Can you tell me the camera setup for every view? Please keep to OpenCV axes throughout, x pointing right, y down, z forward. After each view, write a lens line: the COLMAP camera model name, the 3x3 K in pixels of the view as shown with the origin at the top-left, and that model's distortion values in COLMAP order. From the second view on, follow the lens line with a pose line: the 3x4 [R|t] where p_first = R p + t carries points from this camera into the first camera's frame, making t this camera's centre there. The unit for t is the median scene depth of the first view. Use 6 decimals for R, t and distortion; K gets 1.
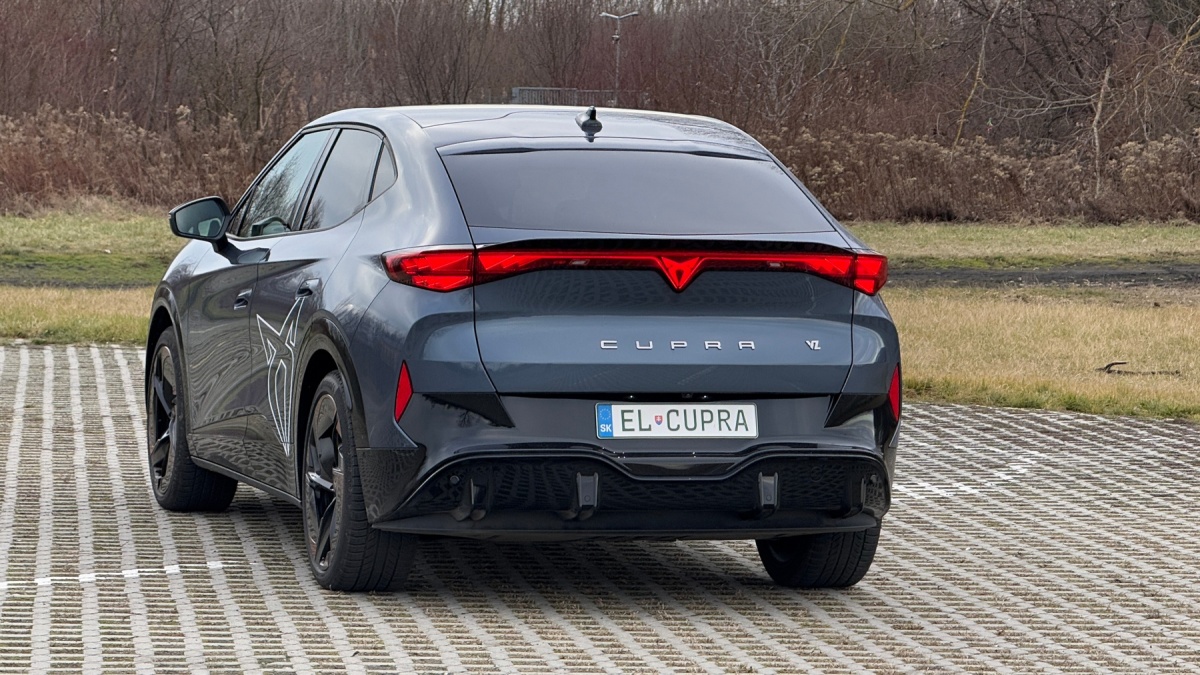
lens RADIAL K [[4317.0, 0, 600.0], [0, 4317.0, 337.5], [0, 0, 1]] dist [0.054365, -1.169433]
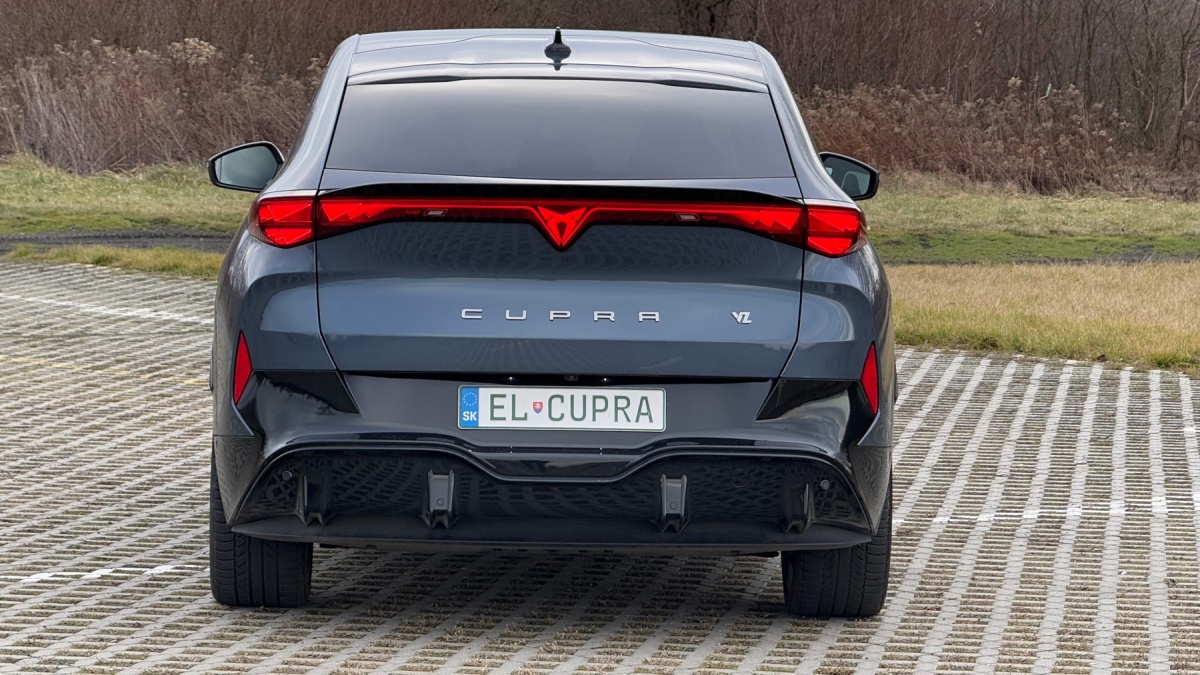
lens RADIAL K [[4317.0, 0, 600.0], [0, 4317.0, 337.5], [0, 0, 1]] dist [0.054365, -1.169433]
pose [[0.961637, 0.012257, -0.274053, 0.246900], [-0.011671, 0.999925, 0.003768, 0.002768], [0.274078, -0.000425, 0.961707, 0.220479]]
